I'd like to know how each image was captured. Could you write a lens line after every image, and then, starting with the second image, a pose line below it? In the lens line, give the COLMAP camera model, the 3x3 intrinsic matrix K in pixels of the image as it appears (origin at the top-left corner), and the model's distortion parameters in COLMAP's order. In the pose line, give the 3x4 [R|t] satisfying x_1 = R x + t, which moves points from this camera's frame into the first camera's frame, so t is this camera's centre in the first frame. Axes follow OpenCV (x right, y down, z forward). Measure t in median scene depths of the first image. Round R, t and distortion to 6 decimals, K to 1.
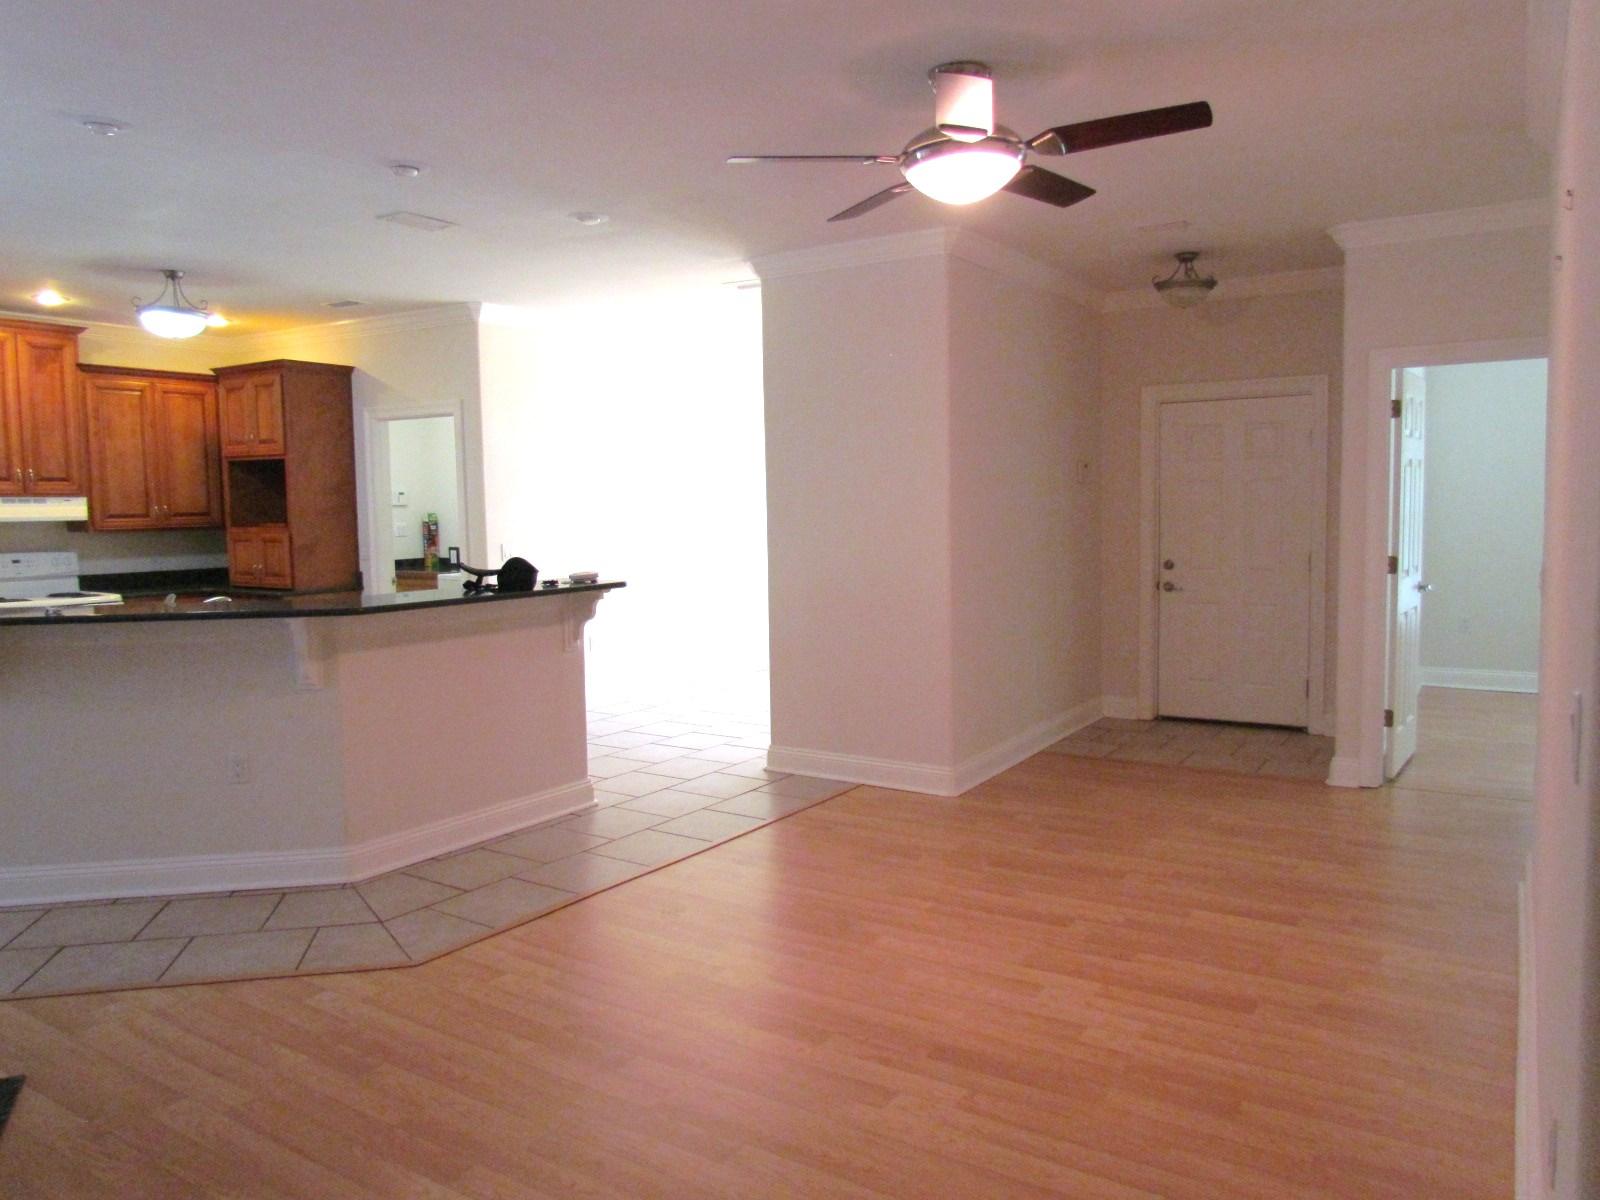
lens RADIAL K [[1147.6, 0, 798.9], [0, 1147.6, 601.1], [0, 0, 1]] dist [-0.027182, 0.009955]
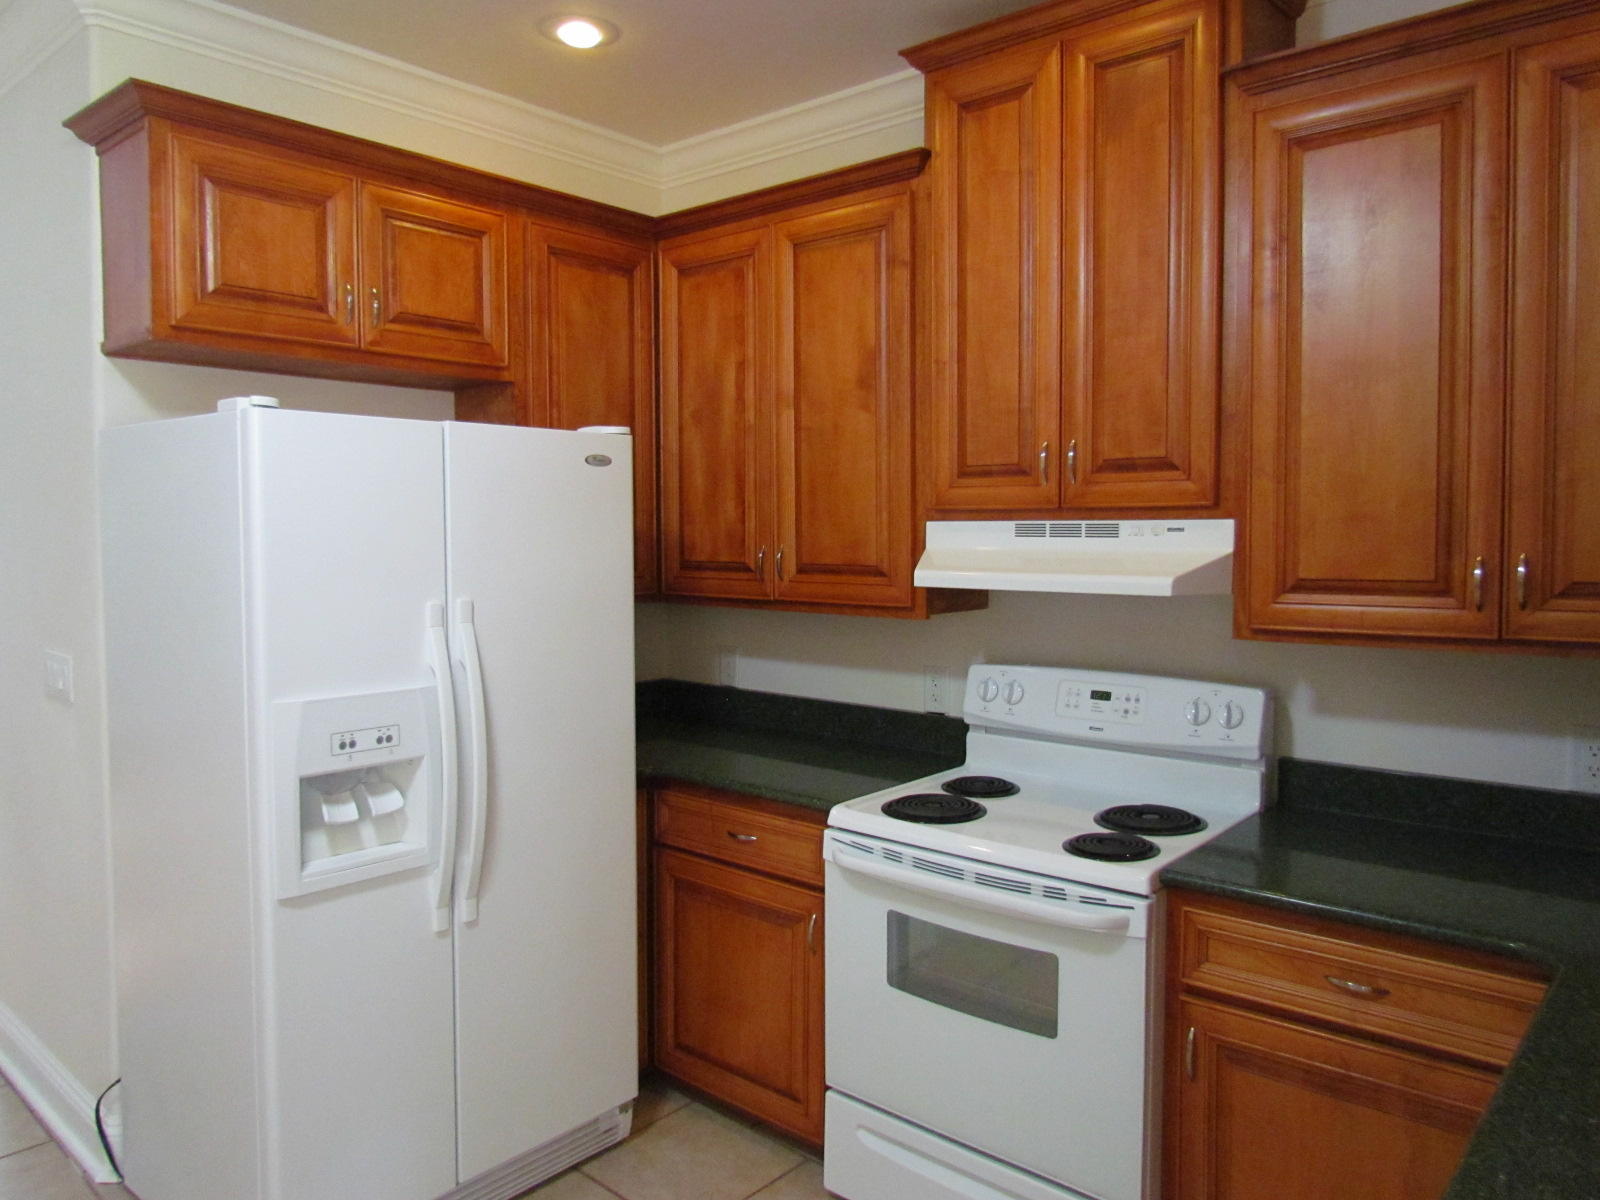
lens RADIAL K [[1147.6, 0, 798.7], [0, 1147.6, 596.3], [0, 0, 1]] dist [-0.027182, 0.009955]
pose [[-0.159014, 0.075102, -0.984416, -0.315525], [-0.071682, 0.993593, 0.087381, -0.091282], [0.984671, 0.084459, -0.152611, 0.957195]]
